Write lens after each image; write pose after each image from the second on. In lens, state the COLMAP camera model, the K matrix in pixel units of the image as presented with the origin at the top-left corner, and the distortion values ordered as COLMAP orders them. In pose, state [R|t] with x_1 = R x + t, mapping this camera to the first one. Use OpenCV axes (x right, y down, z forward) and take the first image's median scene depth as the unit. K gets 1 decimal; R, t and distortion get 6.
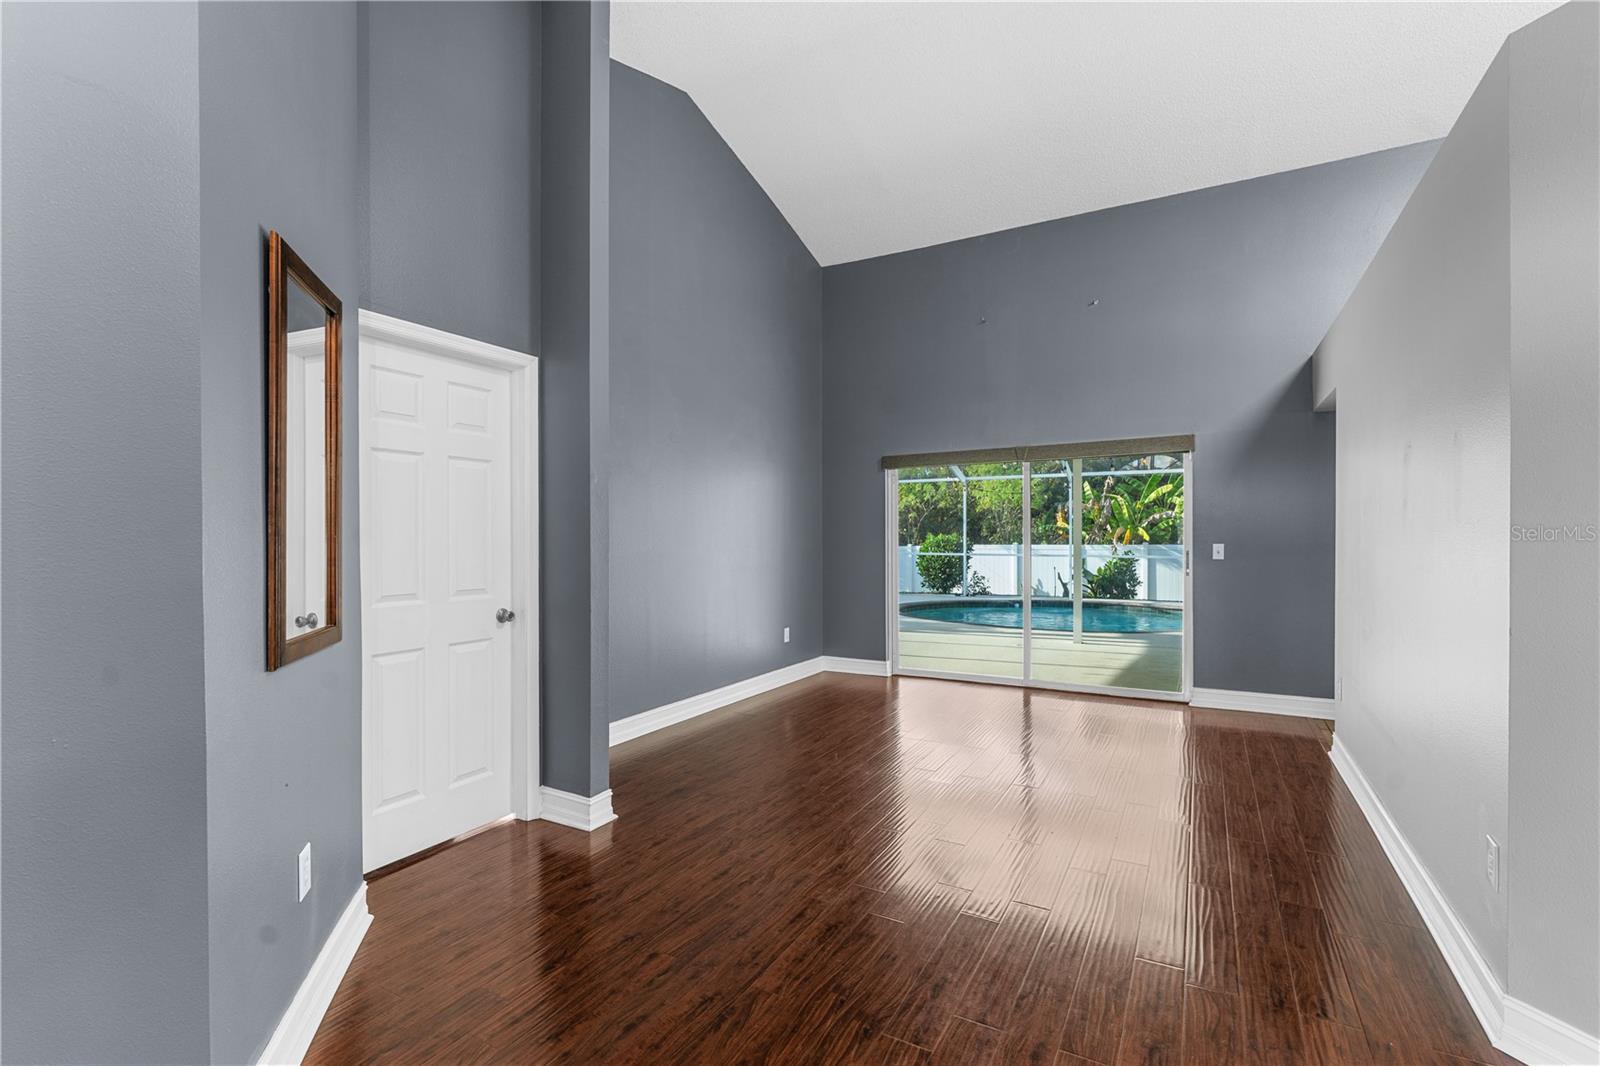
lens RADIAL K [[720.7, 0, 799.9], [0, 720.7, 535.6], [0, 0, 1]] dist [0.000706, 0.000195]
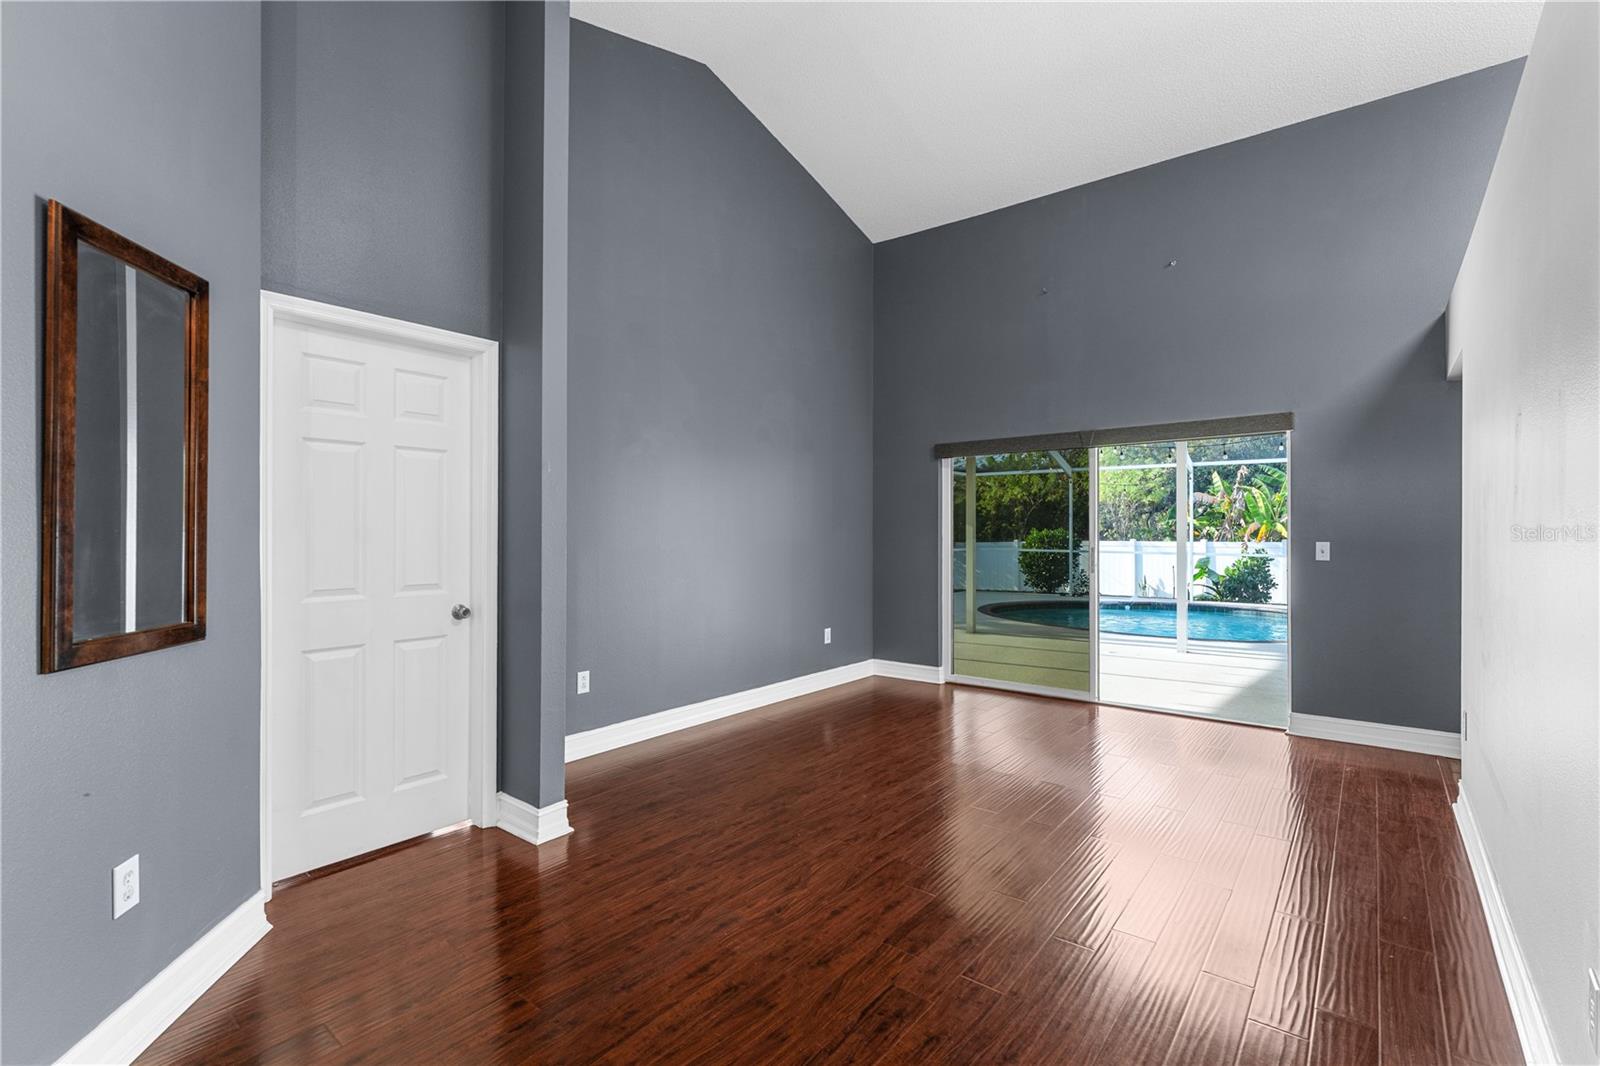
lens RADIAL K [[726.4, 0, 803.3], [0, 726.4, 527.1], [0, 0, 1]] dist [0.000416, -0.000235]
pose [[0.987680, 0.003754, -0.156440, 0.128337], [-0.004370, 0.999984, -0.003598, -0.000439], [0.156424, 0.004238, 0.987681, 0.078988]]
